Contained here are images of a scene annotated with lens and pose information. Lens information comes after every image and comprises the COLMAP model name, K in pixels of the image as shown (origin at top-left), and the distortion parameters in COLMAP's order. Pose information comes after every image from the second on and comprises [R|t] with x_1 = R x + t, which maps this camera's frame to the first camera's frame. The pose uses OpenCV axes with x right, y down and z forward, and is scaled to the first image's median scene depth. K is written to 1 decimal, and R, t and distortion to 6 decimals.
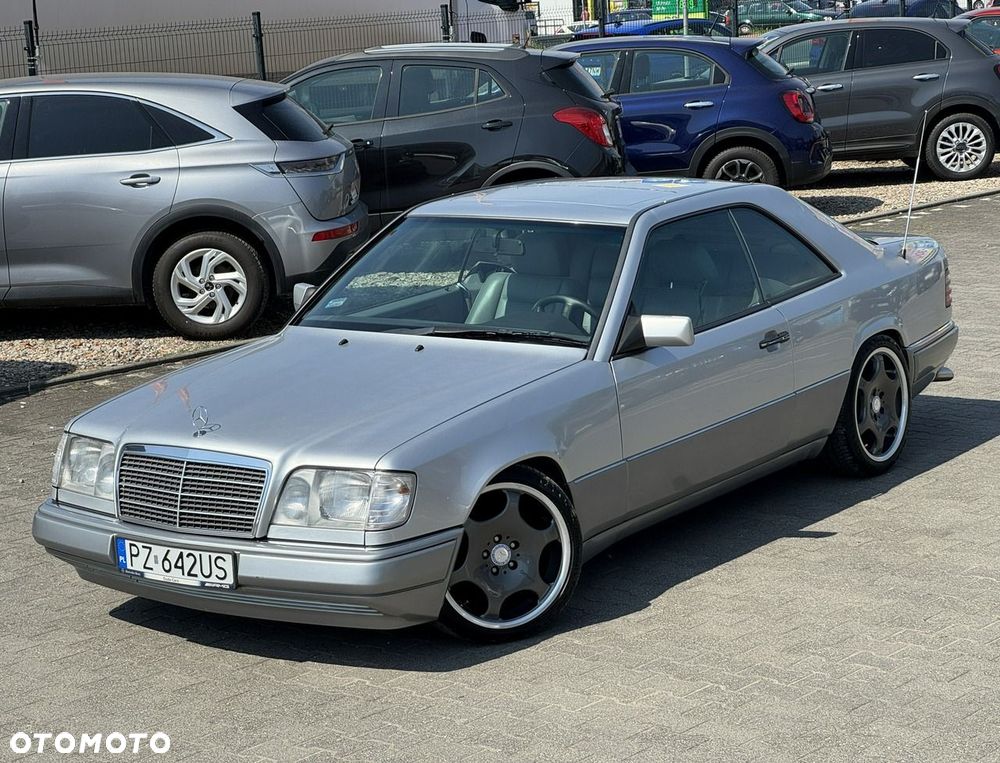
lens RADIAL K [[2307.3, 0, 512.9], [0, 2307.3, 470.5], [0, 0, 1]] dist [0.177704, -0.353881]
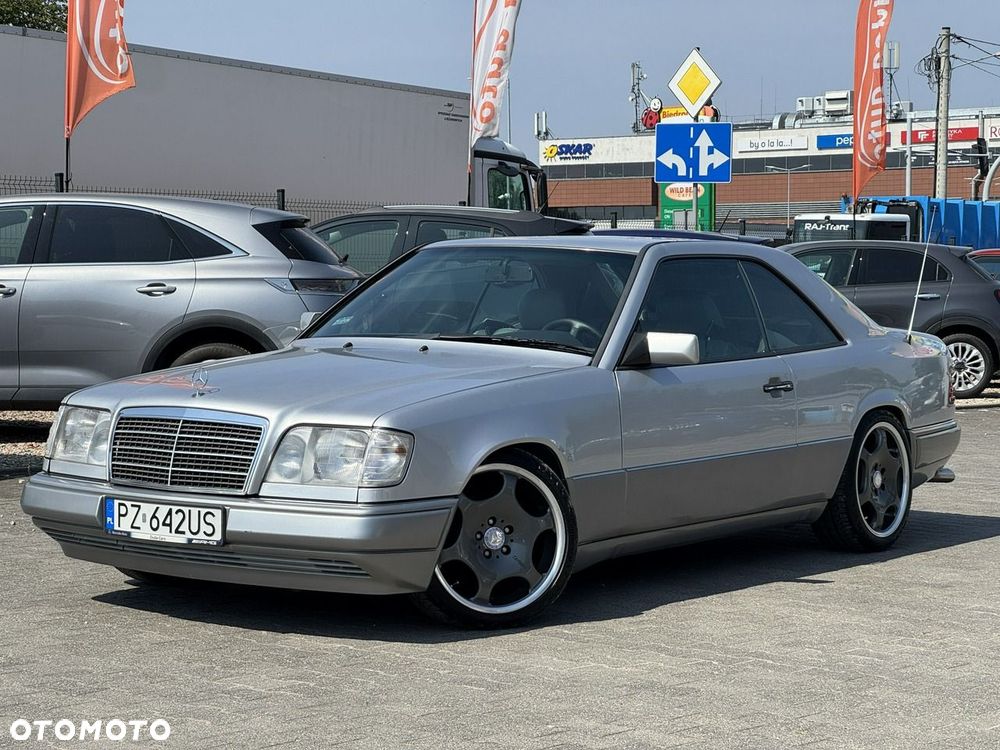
lens RADIAL K [[2281.9, 0, 499.5], [0, 2281.9, 378.6], [0, 0, 1]] dist [0.177076, -0.534498]
pose [[0.998325, 0.057196, -0.008704, 0.001528], [-0.057848, 0.988989, -0.136213, 0.101184], [0.000817, 0.136488, 0.990641, 0.027755]]
